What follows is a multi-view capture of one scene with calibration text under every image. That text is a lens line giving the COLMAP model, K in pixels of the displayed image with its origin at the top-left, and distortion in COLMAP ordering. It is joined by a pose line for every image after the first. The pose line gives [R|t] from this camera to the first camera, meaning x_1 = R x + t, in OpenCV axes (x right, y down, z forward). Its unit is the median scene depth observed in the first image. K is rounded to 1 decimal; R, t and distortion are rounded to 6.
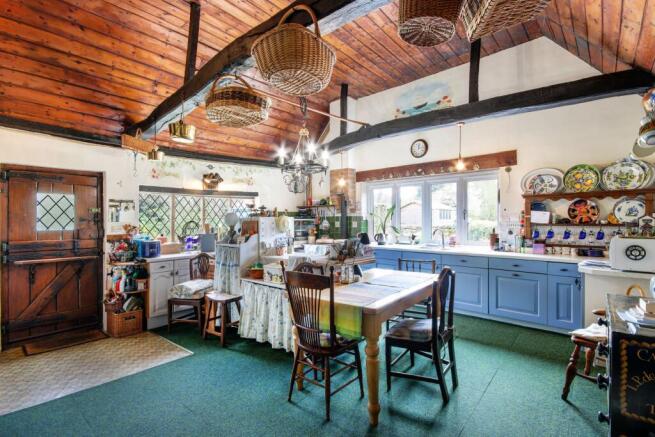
lens RADIAL K [[305.2, 0, 327.3], [0, 305.2, 221.3], [0, 0, 1]] dist [-0.007098, -0.000623]
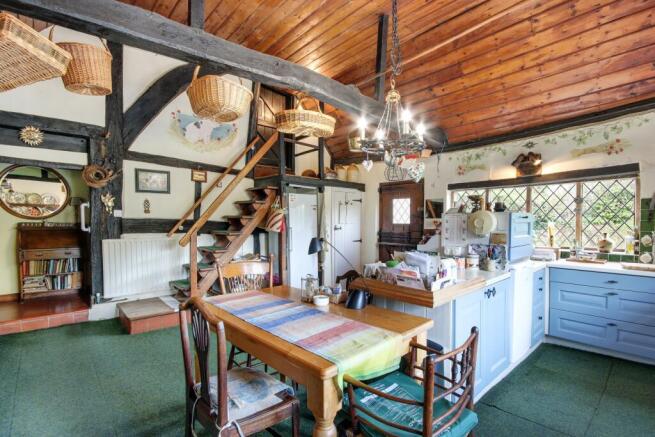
lens RADIAL K [[305.2, 0, 326.9], [0, 305.2, 217.6], [0, 0, 1]] dist [-0.007098, -0.000623]
pose [[-0.121335, 0.001550, -0.992610, 0.451381], [0.009524, 0.999955, 0.000397, -0.005599], [0.992566, -0.009406, -0.121344, 0.643365]]
